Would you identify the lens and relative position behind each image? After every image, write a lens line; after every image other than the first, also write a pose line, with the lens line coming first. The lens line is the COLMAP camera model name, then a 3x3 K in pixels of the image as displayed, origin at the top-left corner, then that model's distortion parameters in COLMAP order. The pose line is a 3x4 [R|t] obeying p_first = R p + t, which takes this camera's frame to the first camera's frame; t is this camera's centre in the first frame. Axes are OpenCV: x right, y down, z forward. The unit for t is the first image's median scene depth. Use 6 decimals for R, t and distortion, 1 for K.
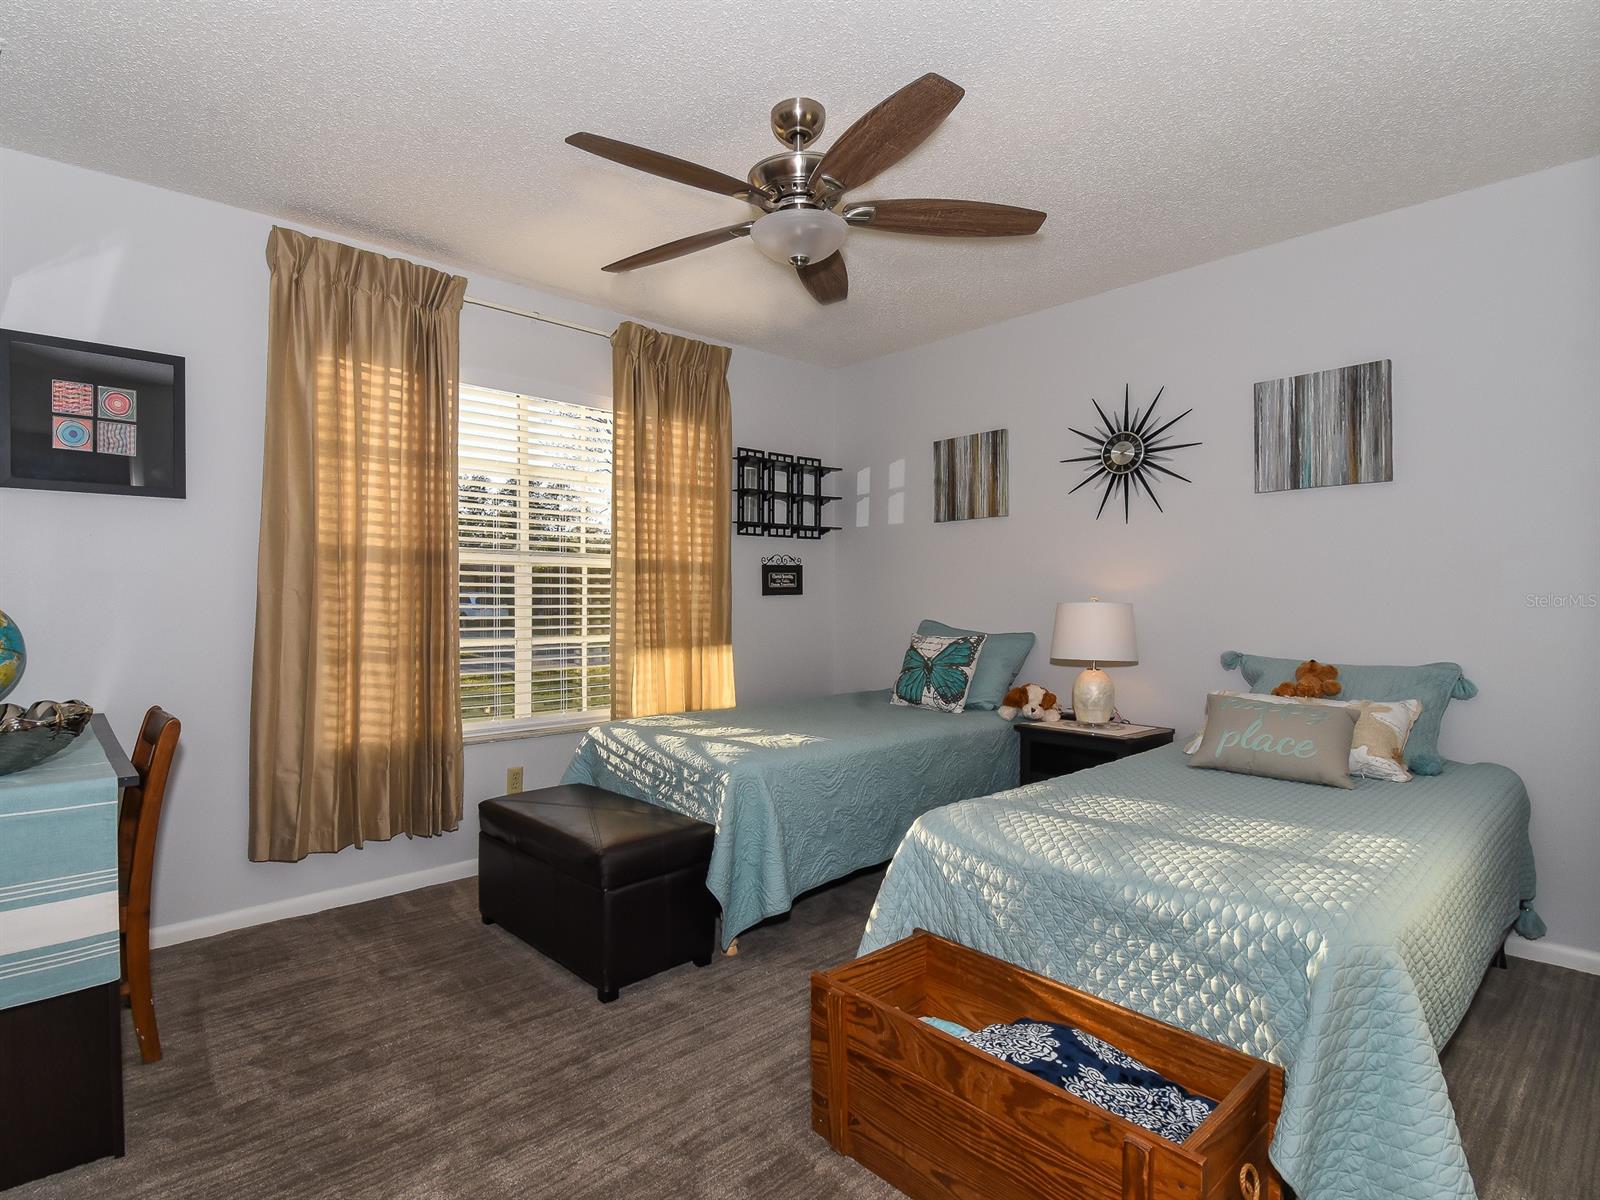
lens RADIAL K [[788.3, 0, 803.2], [0, 788.3, 600.1], [0, 0, 1]] dist [0.017034, -0.003572]
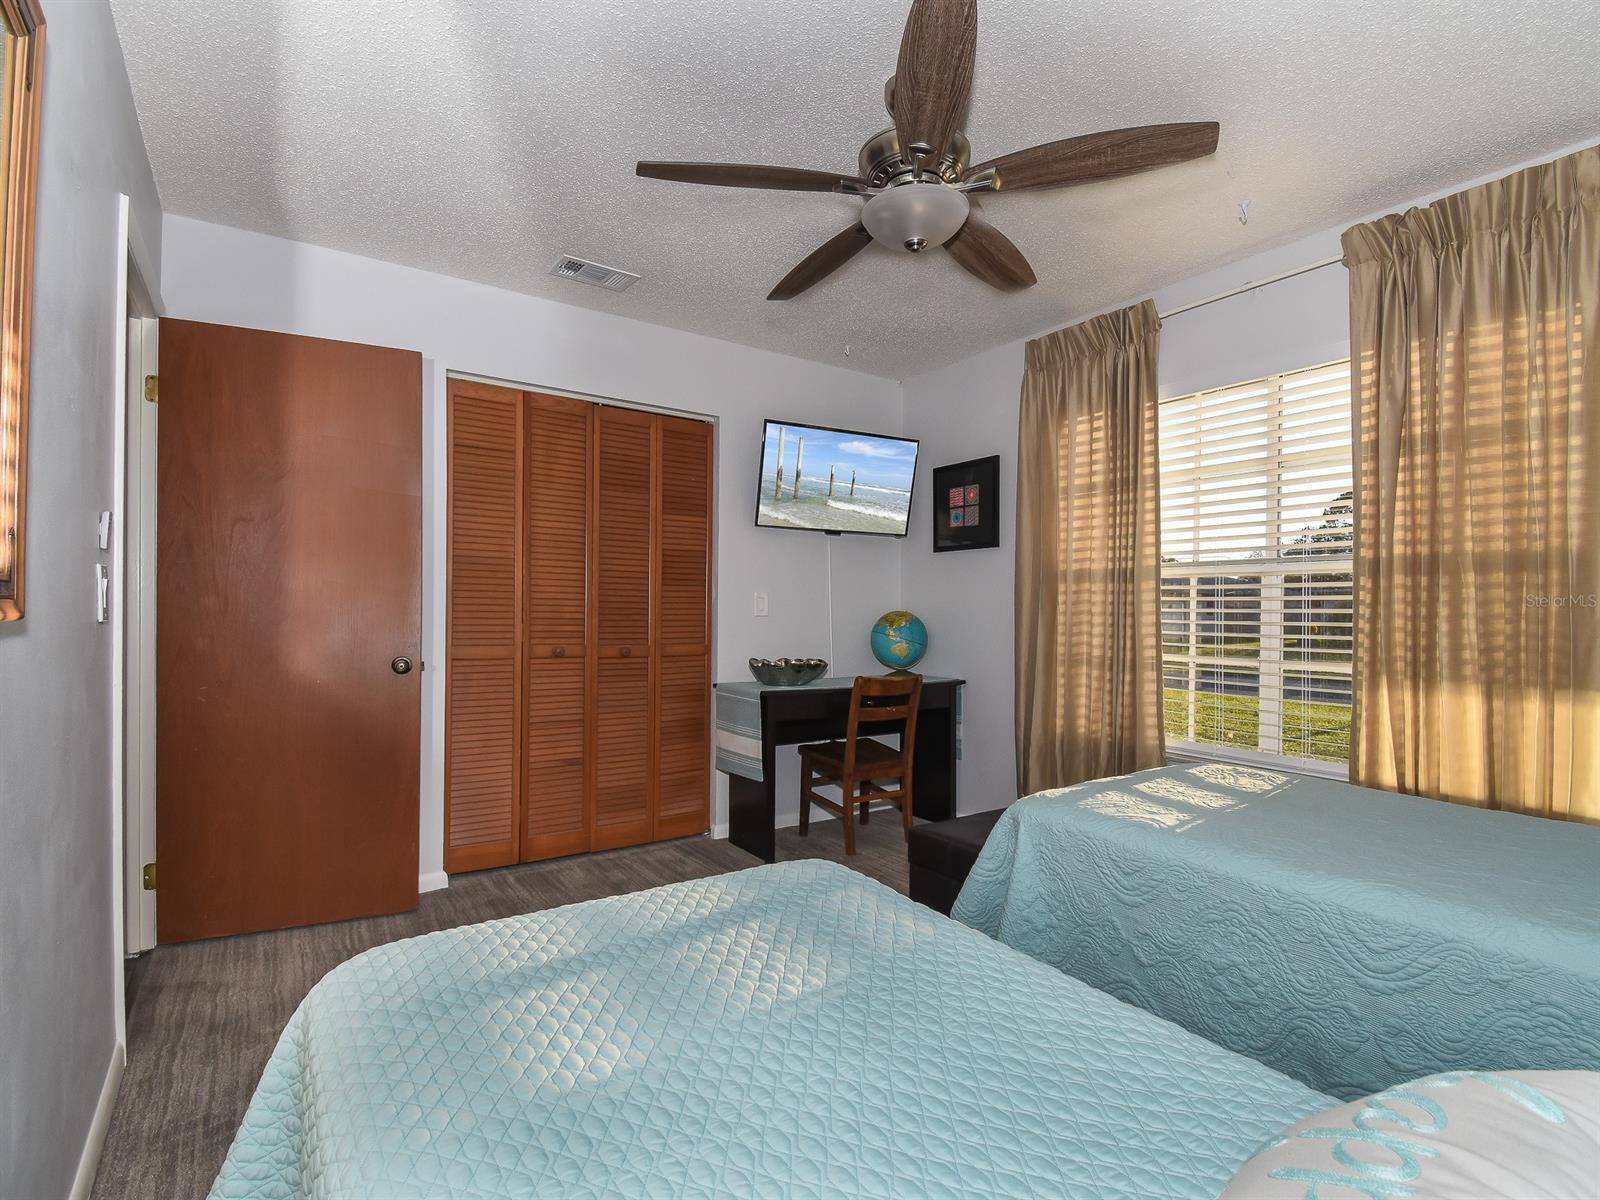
lens RADIAL K [[788.3, 0, 796.1], [0, 788.3, 605.5], [0, 0, 1]] dist [0.017034, -0.003572]
pose [[-0.146039, -0.009140, -0.989237, 0.645691], [-0.009347, 0.999925, -0.007859, 0.000577], [0.989235, 0.008099, -0.146114, 0.696006]]
